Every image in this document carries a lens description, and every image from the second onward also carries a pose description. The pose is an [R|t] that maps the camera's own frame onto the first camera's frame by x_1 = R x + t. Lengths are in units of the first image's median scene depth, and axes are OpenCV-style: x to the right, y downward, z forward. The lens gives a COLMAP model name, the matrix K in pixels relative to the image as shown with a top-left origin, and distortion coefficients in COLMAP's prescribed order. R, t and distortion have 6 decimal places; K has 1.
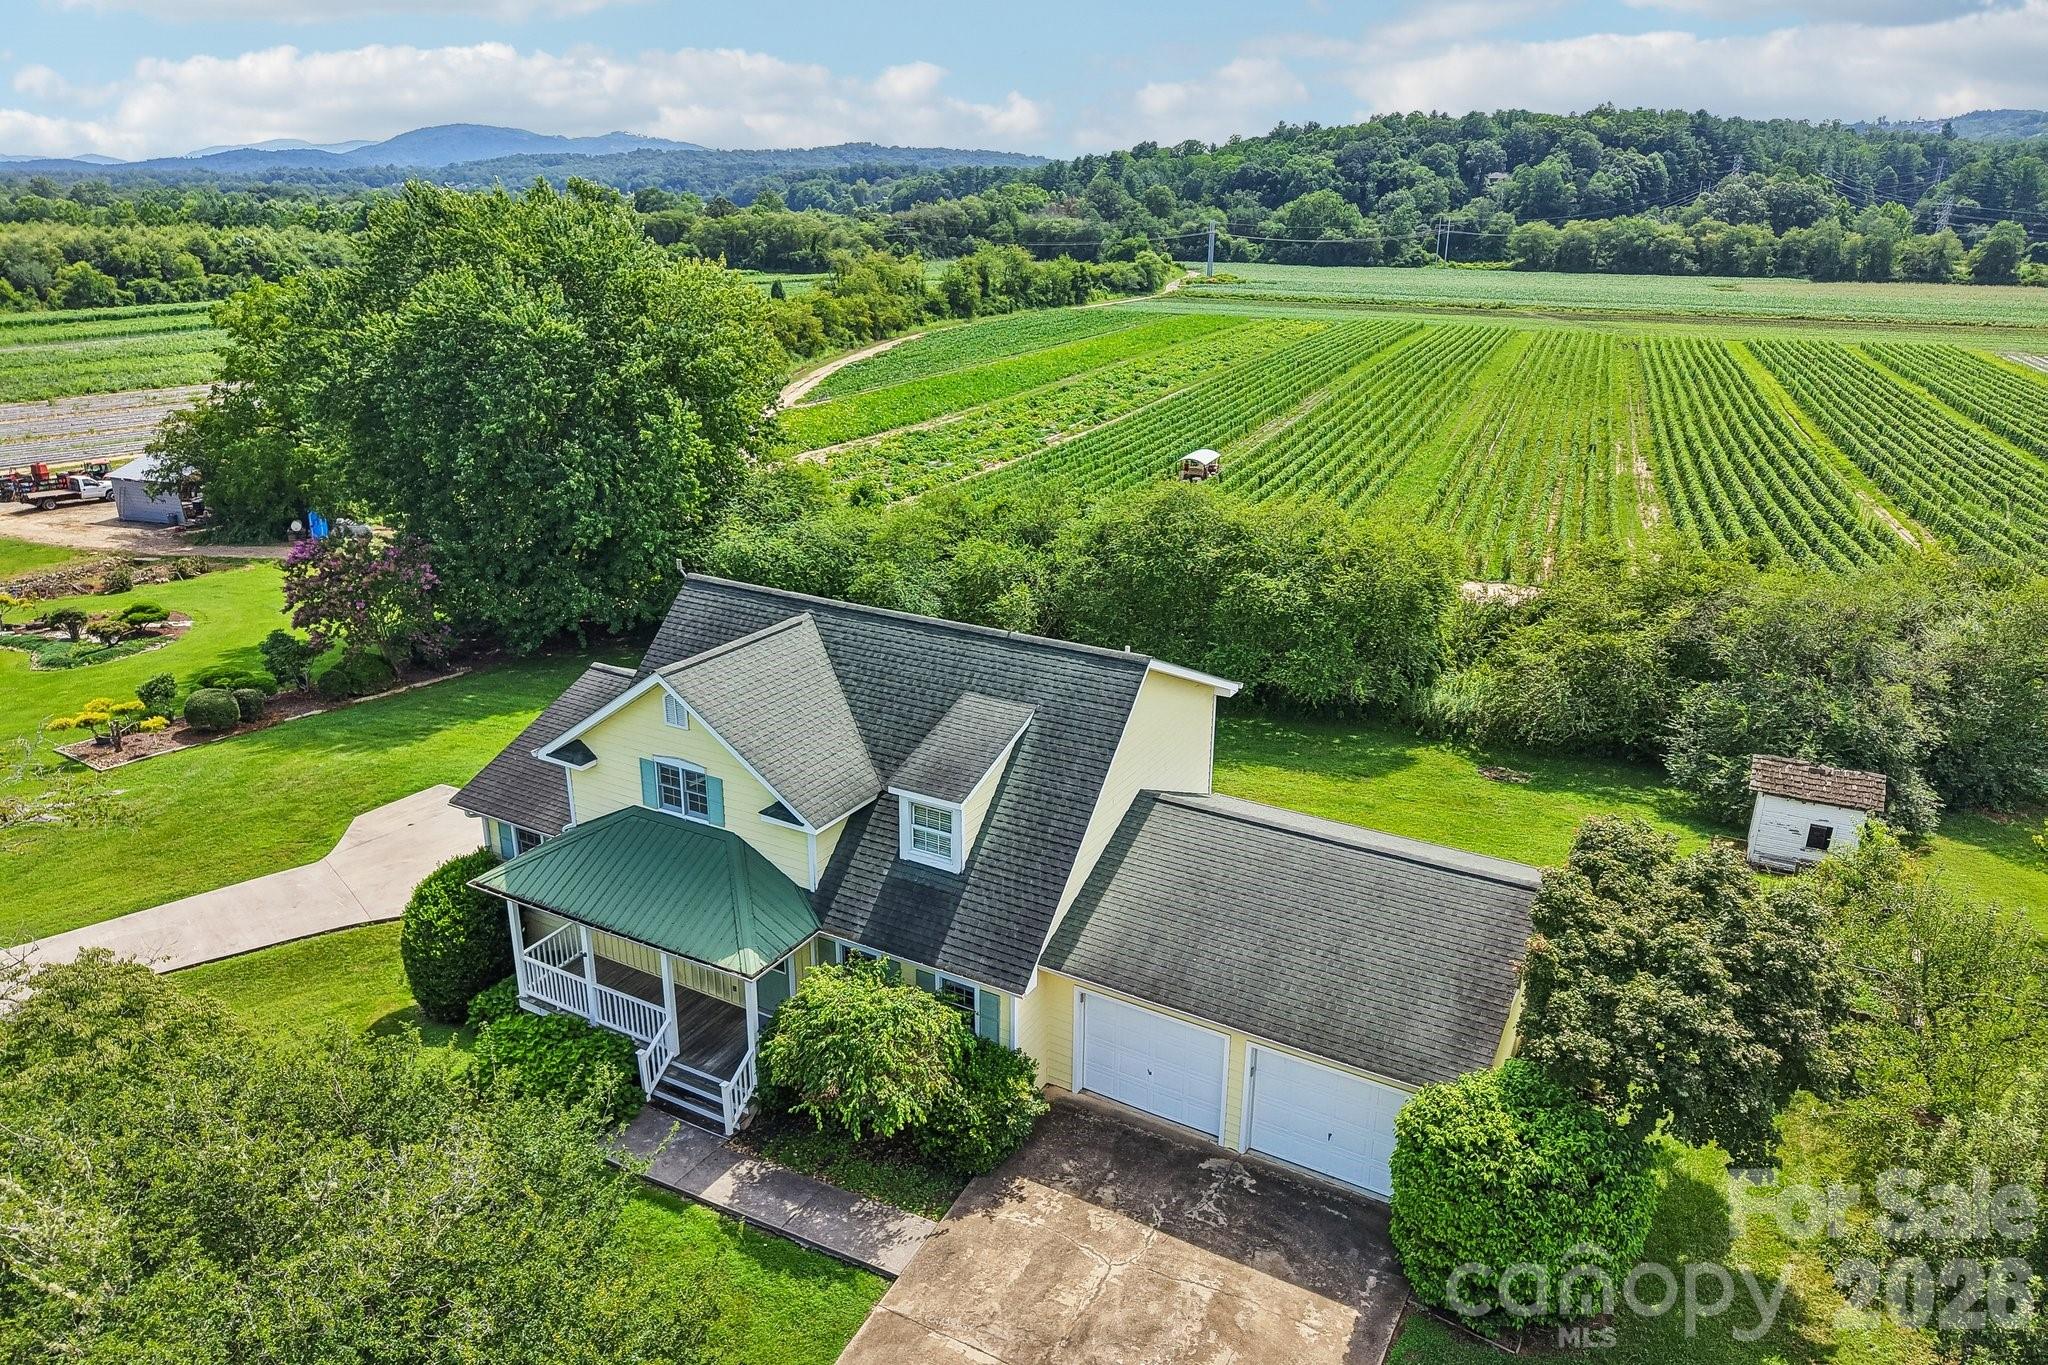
lens RADIAL K [[1388.0, 0, 1023.3], [0, 1388.0, 652.2], [0, 0, 1]] dist [0.027358, -0.019403]
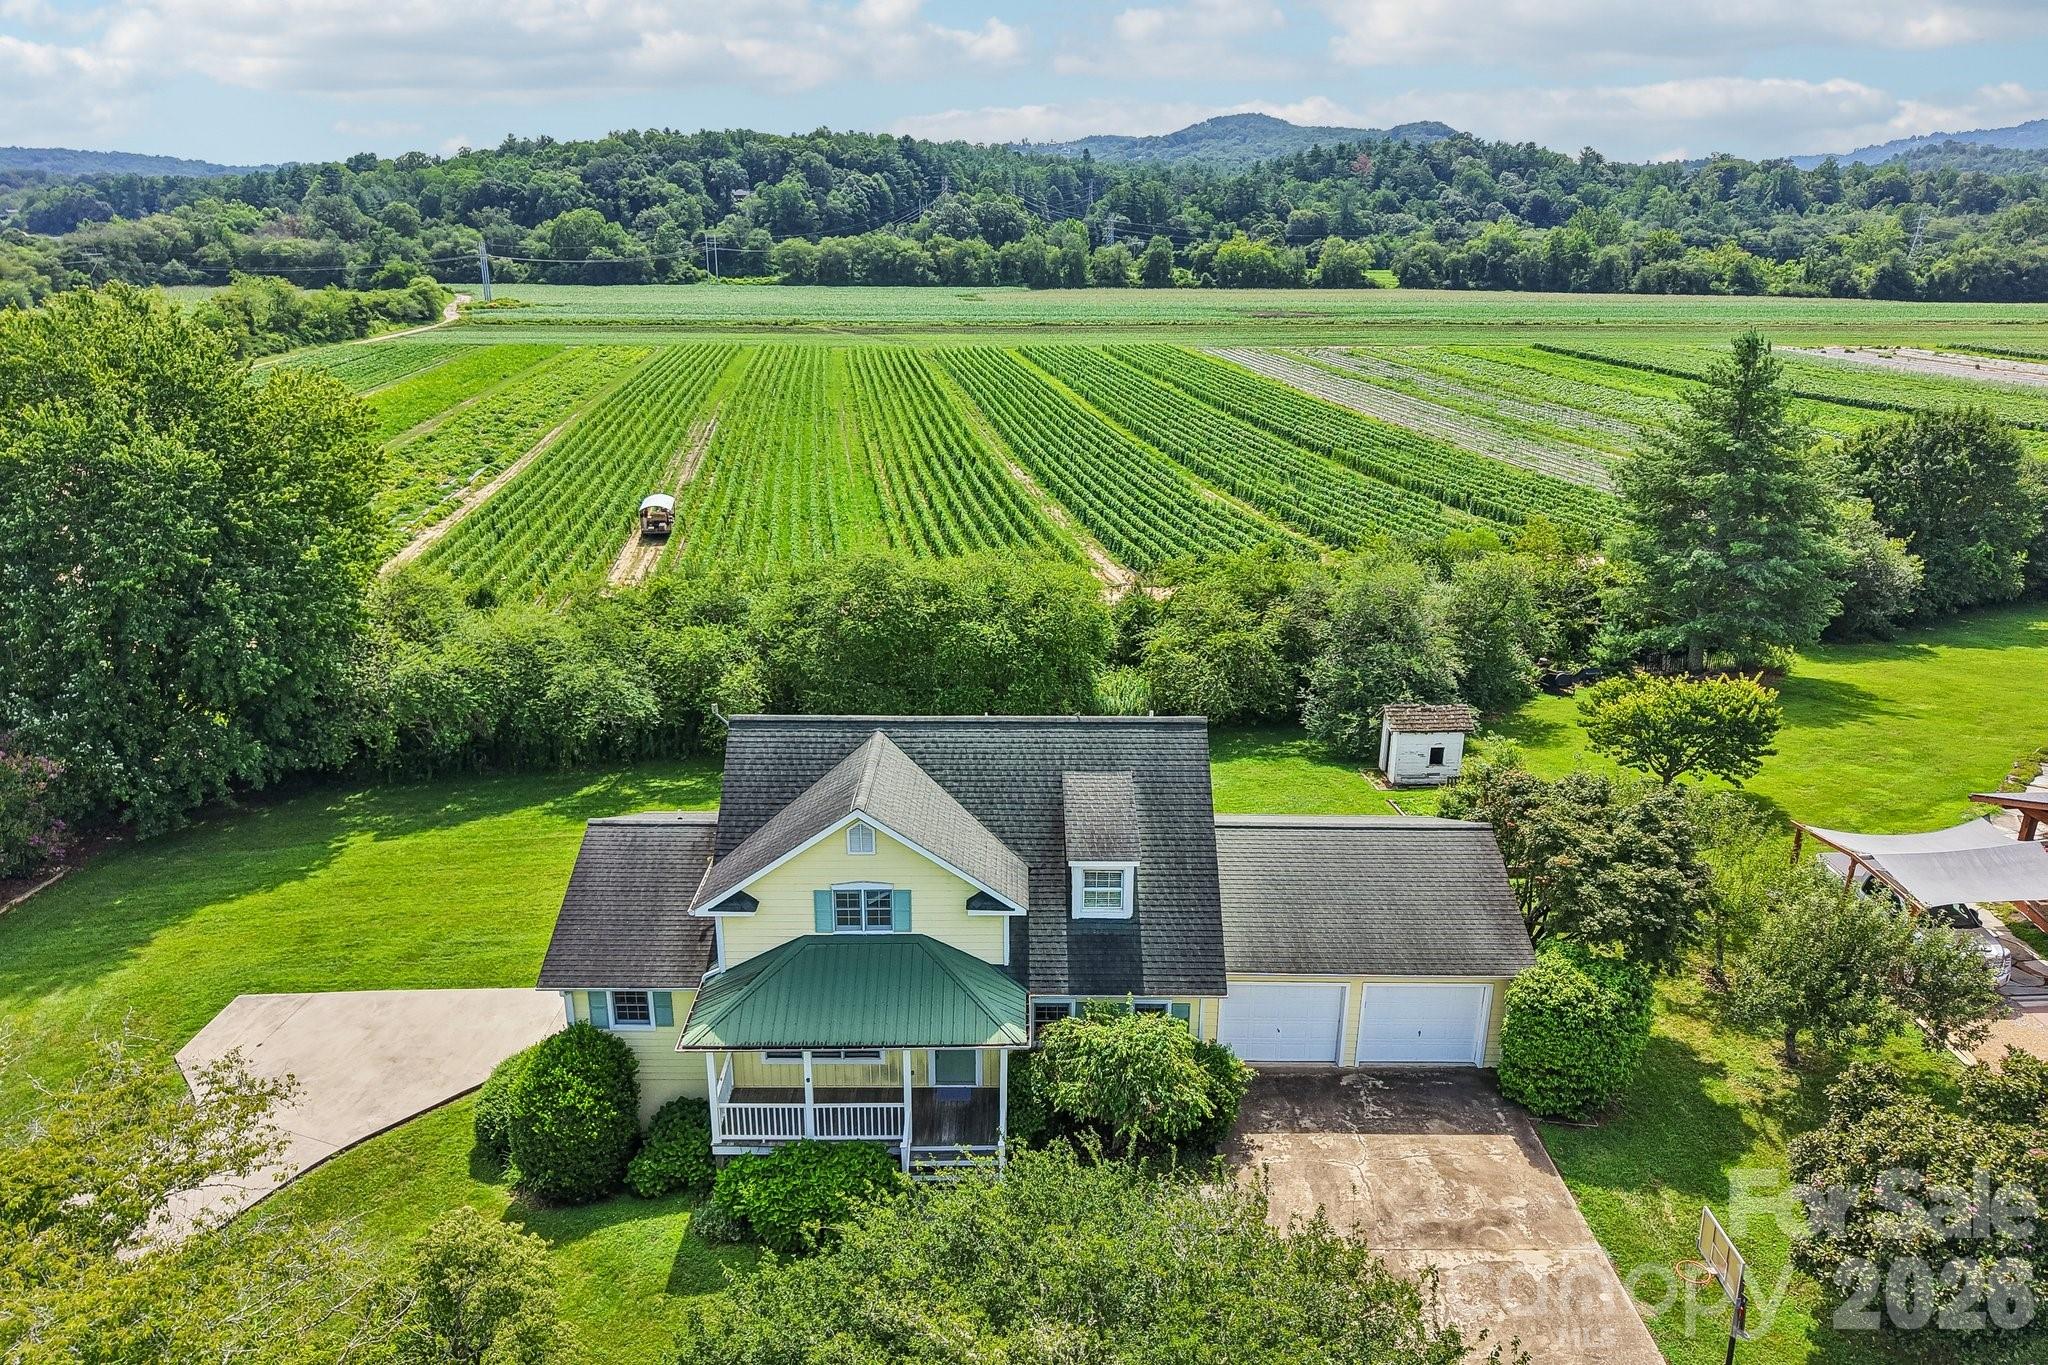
lens RADIAL K [[1390.8, 0, 1020.9], [0, 1390.8, 654.1], [0, 0, 1]] dist [0.011081, 0.002002]
pose [[0.865867, -0.156719, 0.475093, -0.040172], [0.158506, 0.986680, 0.036594, -0.007814], [-0.474499, 0.043620, 0.879174, -0.002977]]
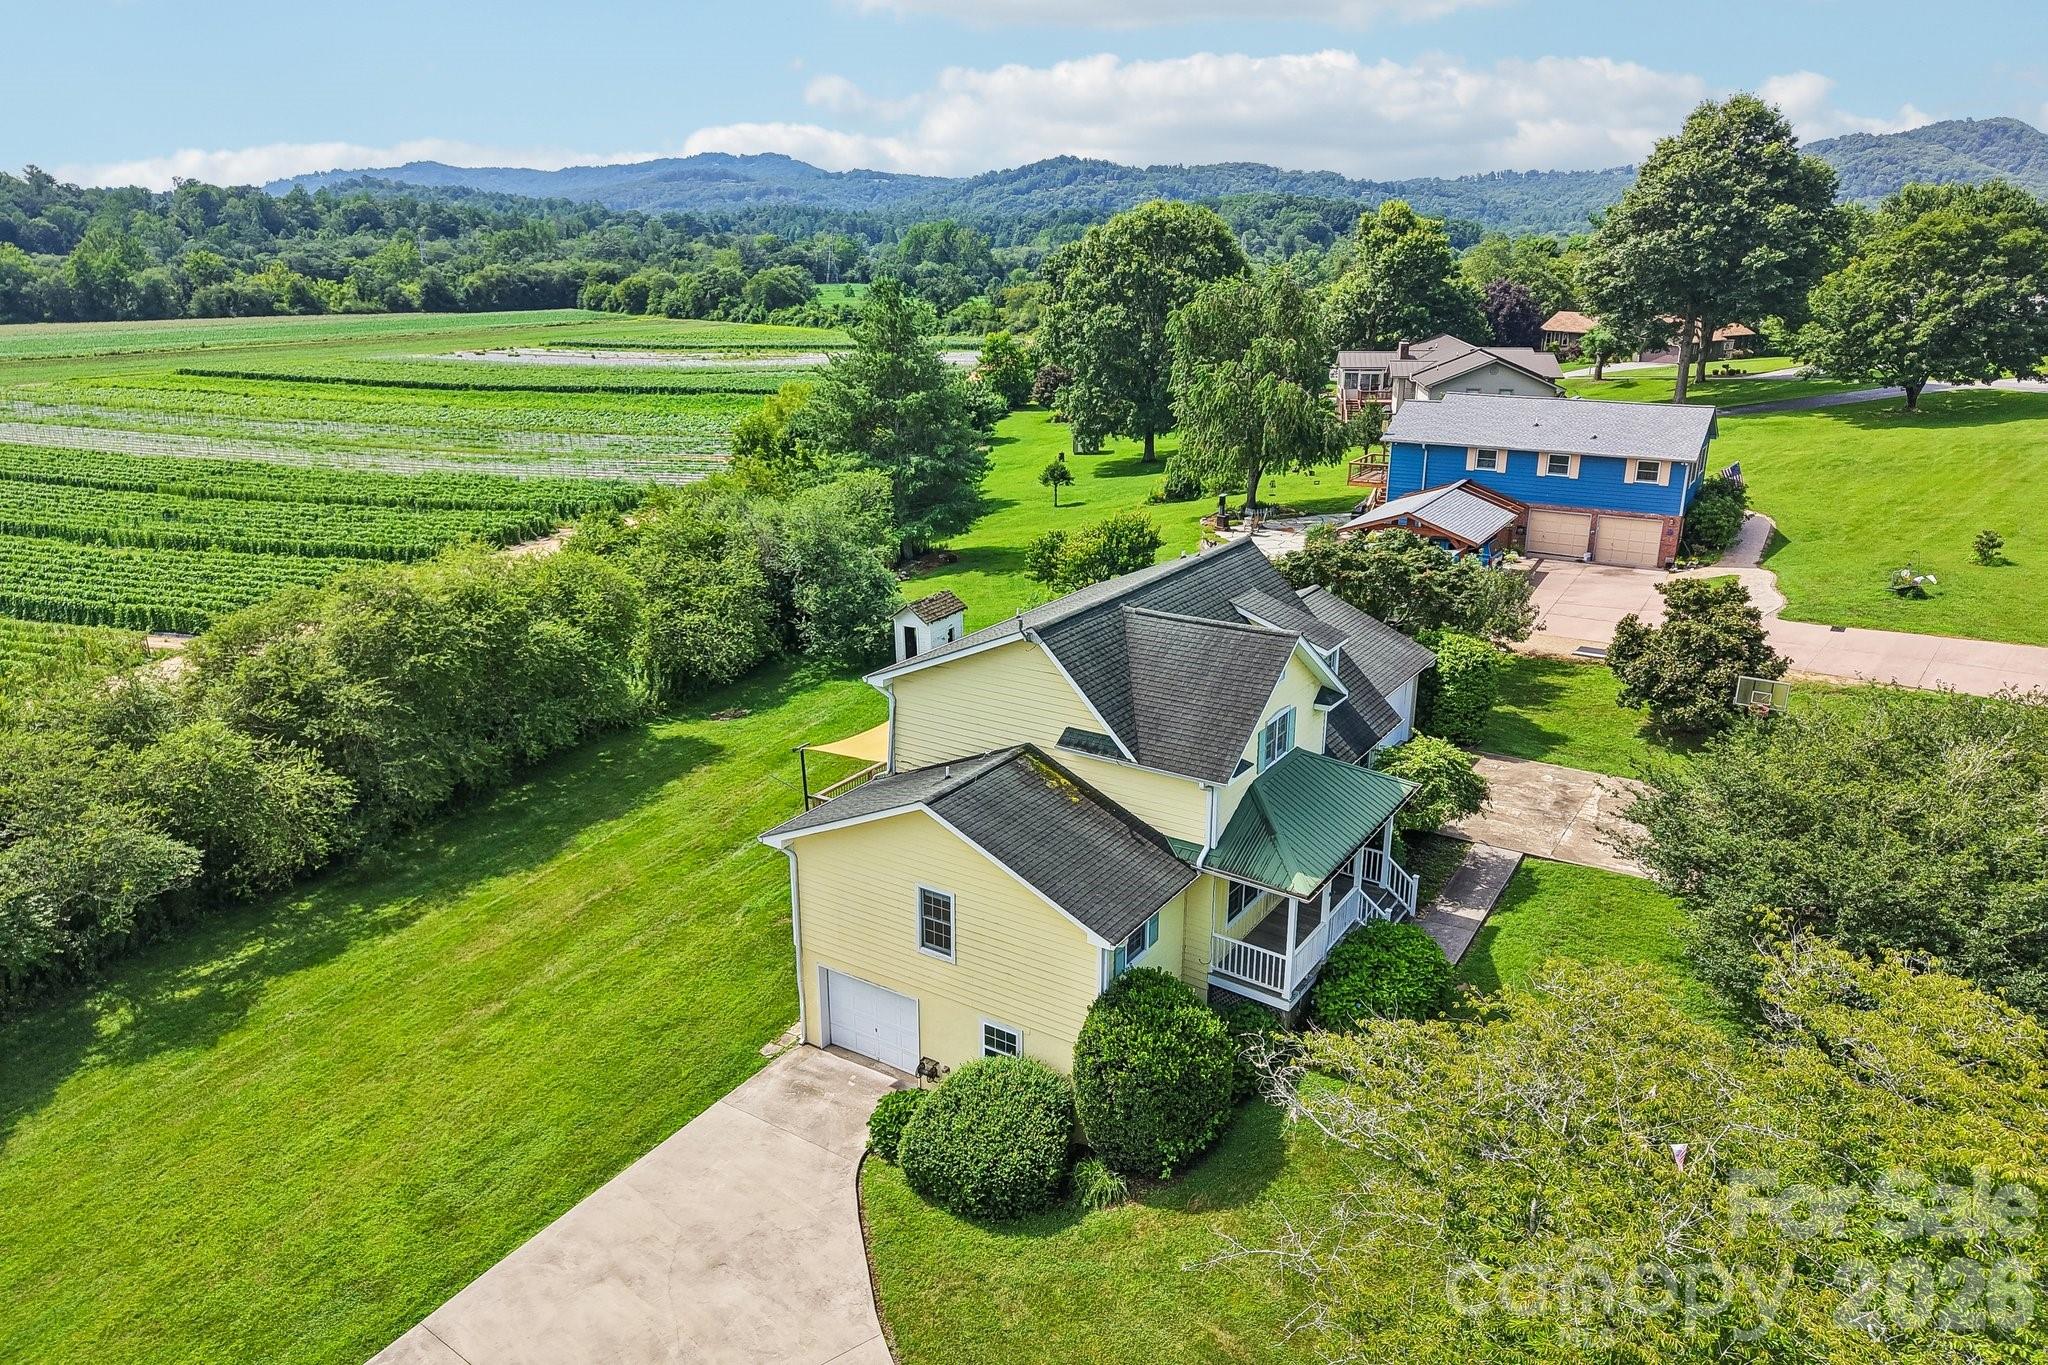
lens RADIAL K [[1395.7, 0, 1031.8], [0, 1395.7, 634.0], [0, 0, 1]] dist [0.021546, -0.018400]
pose [[0.050212, -0.279175, 0.958927, -0.086452], [0.316165, 0.915202, 0.249890, -0.021671], [-0.947375, 0.290631, 0.134220, 0.064236]]
